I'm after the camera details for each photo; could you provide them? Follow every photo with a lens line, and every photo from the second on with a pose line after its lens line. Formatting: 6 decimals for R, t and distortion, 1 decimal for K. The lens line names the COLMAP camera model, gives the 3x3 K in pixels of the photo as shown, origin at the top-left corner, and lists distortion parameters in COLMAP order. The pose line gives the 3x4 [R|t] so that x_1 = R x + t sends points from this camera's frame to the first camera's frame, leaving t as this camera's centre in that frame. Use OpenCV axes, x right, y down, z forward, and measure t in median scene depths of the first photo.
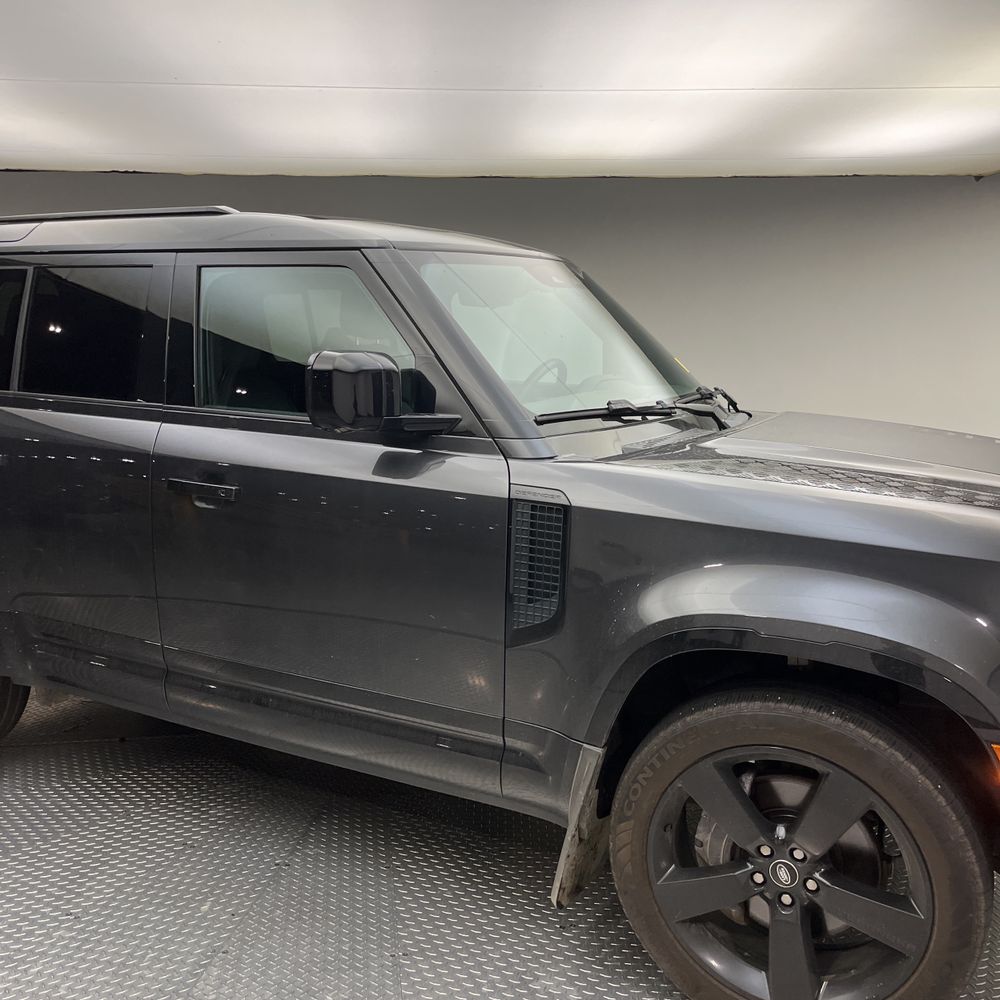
lens RADIAL K [[994.3, 0, 501.0], [0, 994.3, 508.1], [0, 0, 1]] dist [0.078911, -0.031111]
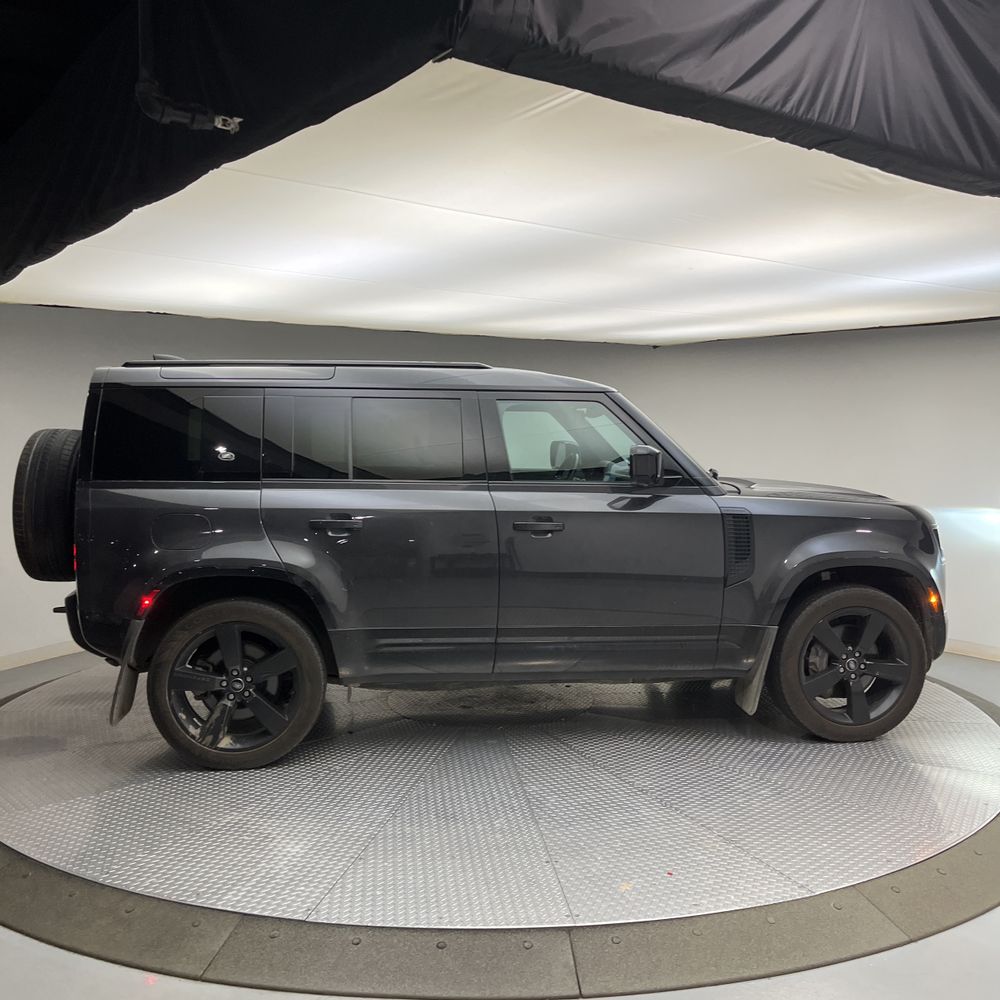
lens RADIAL K [[1009.8, 0, 500.0], [0, 1009.8, 500.0], [0, 0, 1]] dist [0.065759, 0.004563]
pose [[0.815186, -0.047063, 0.577285, -1.625246], [0.111175, 0.990874, -0.076210, 0.073043], [-0.568430, 0.126305, 0.812979, -0.464492]]
